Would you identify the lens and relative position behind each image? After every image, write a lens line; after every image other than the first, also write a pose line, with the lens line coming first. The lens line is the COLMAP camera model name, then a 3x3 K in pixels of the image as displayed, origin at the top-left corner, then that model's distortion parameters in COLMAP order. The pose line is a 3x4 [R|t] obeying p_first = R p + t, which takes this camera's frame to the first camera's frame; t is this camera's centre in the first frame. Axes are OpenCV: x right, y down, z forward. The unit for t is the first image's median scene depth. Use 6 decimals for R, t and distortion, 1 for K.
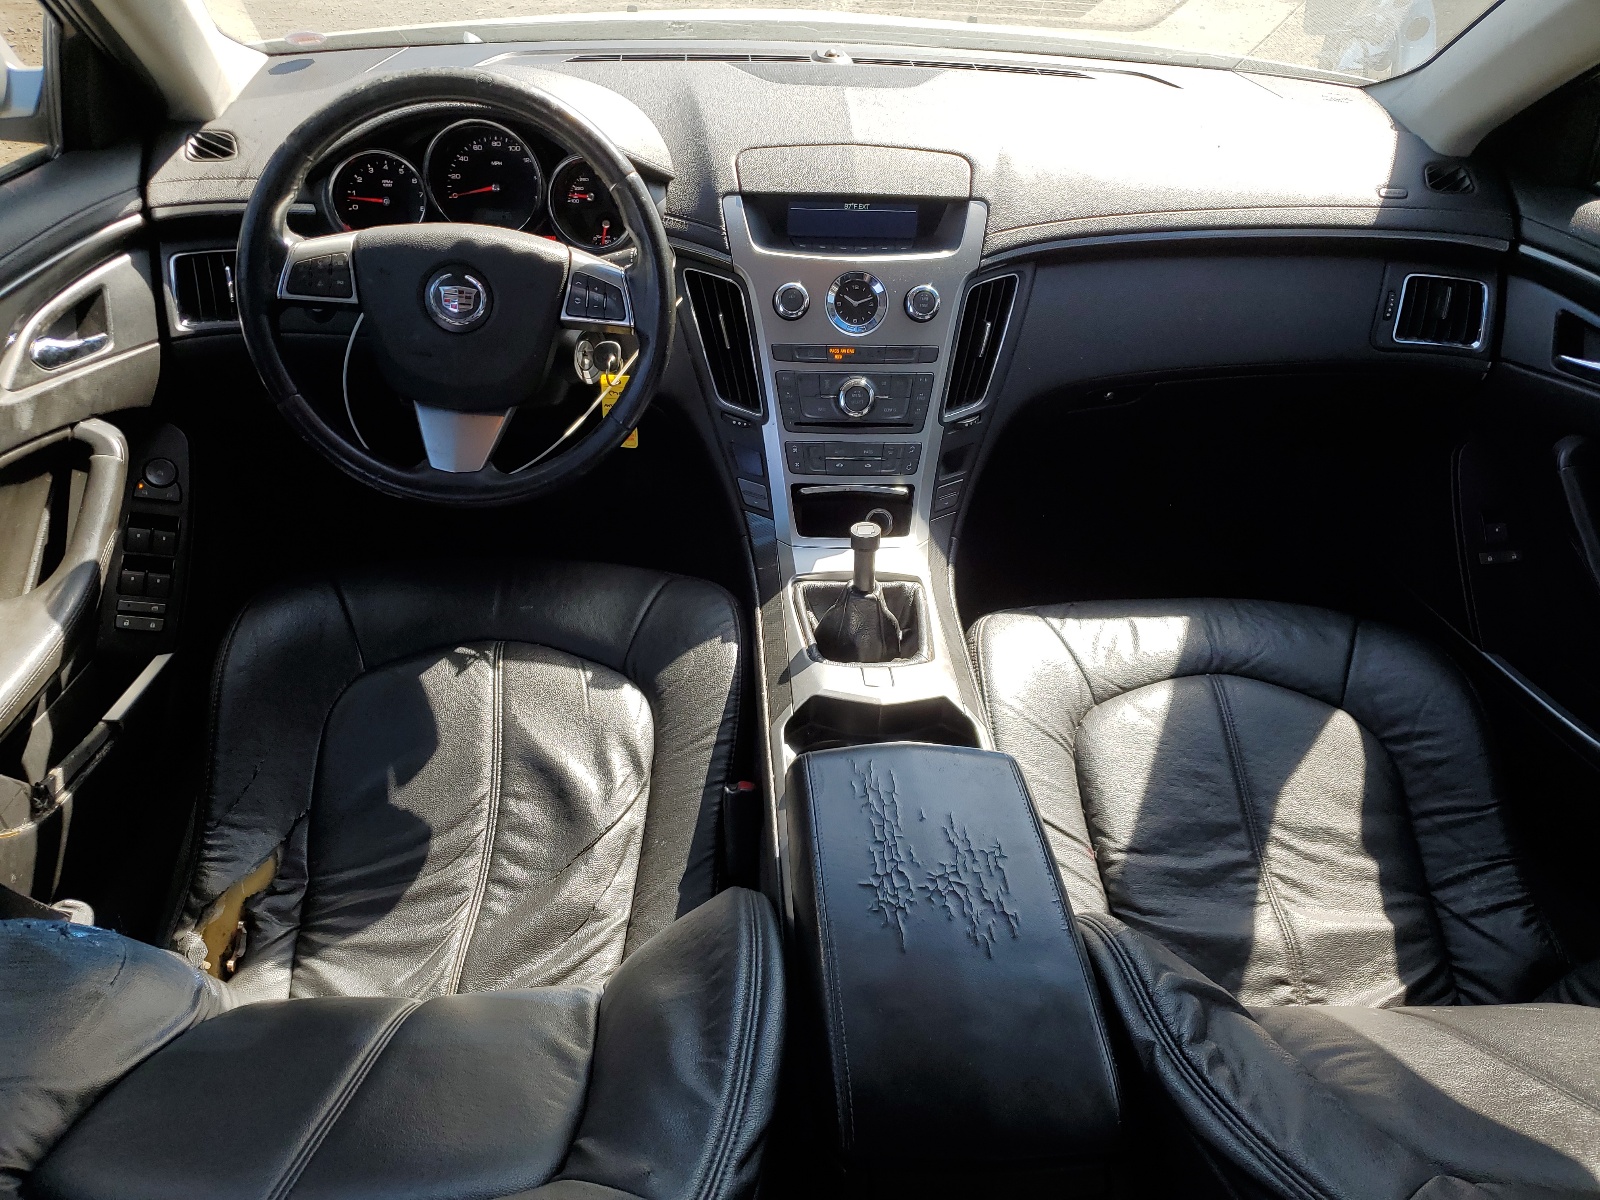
lens RADIAL K [[1217.1, 0, 795.2], [0, 1217.1, 601.6], [0, 0, 1]] dist [-0.005370, -0.001538]
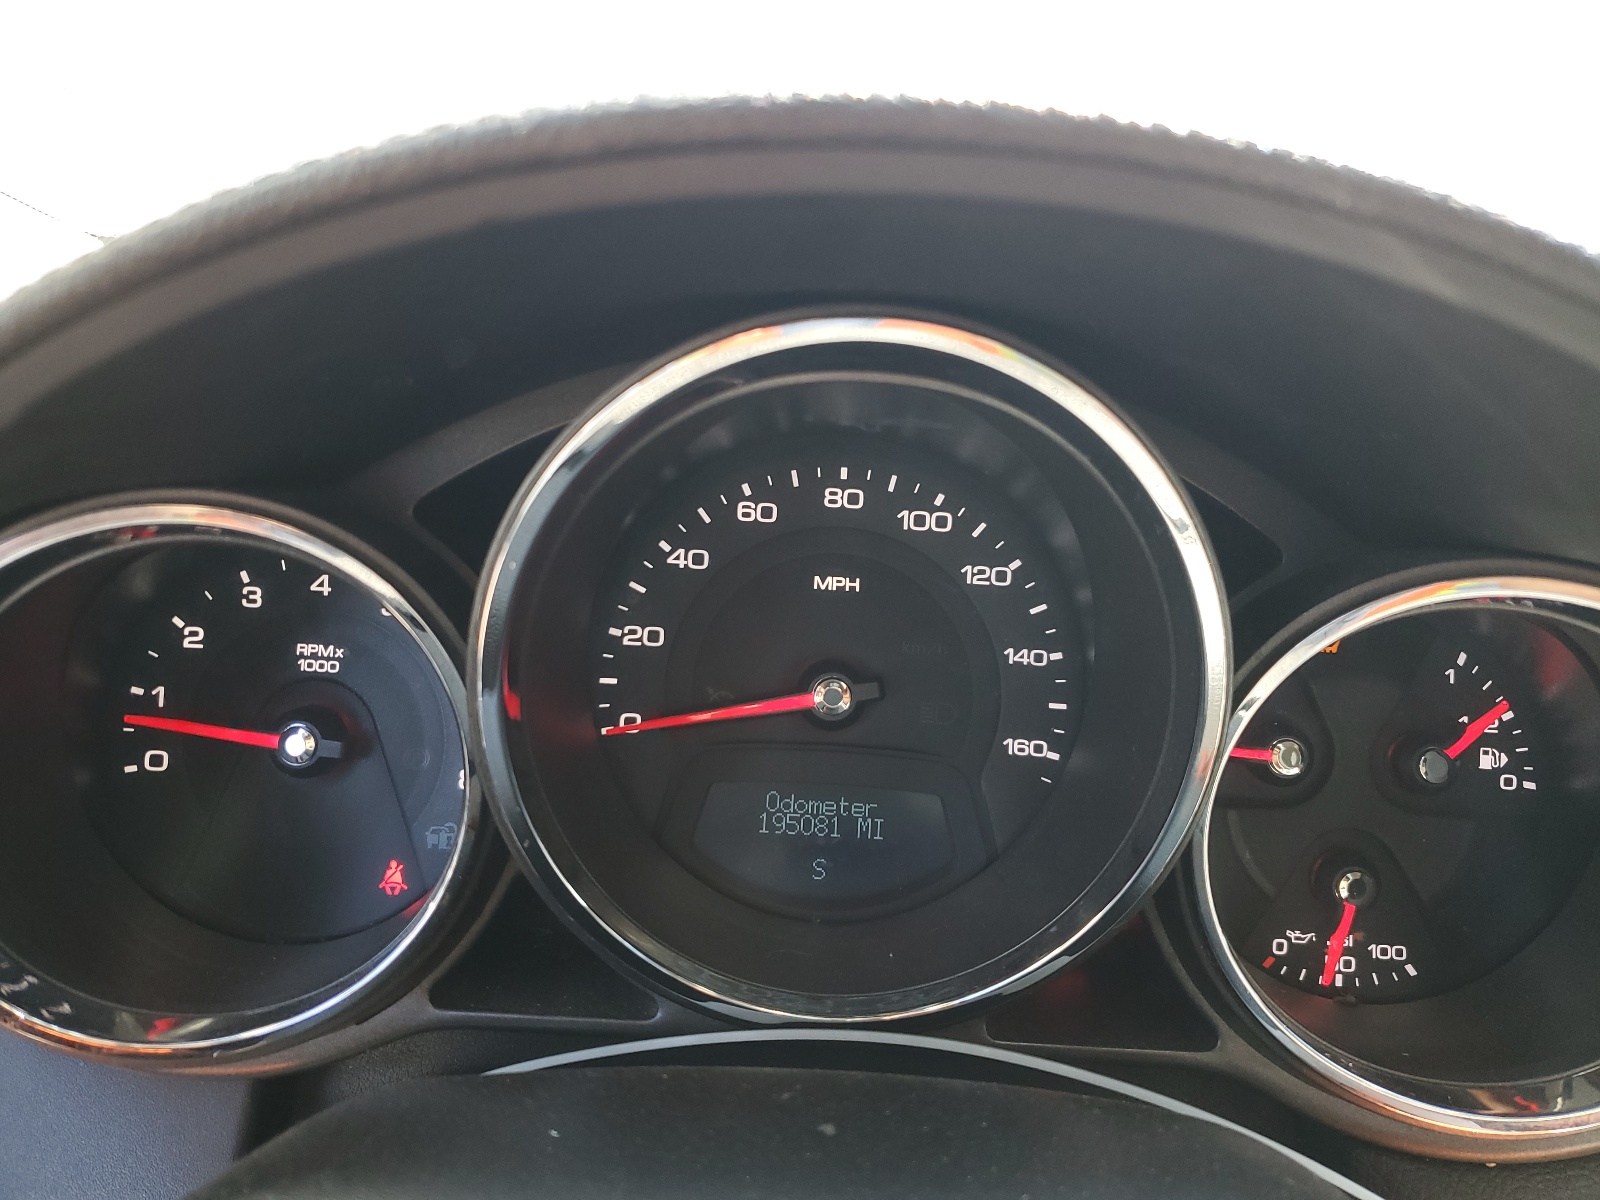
lens RADIAL K [[1217.1, 0, 802.0], [0, 1217.1, 600.1], [0, 0, 1]] dist [-0.005370, -0.001538]
pose [[0.992560, 0.040683, -0.114757, -0.228230], [-0.070932, 0.959273, -0.273431, -0.300548], [0.098959, 0.279537, 0.955022, 0.800496]]
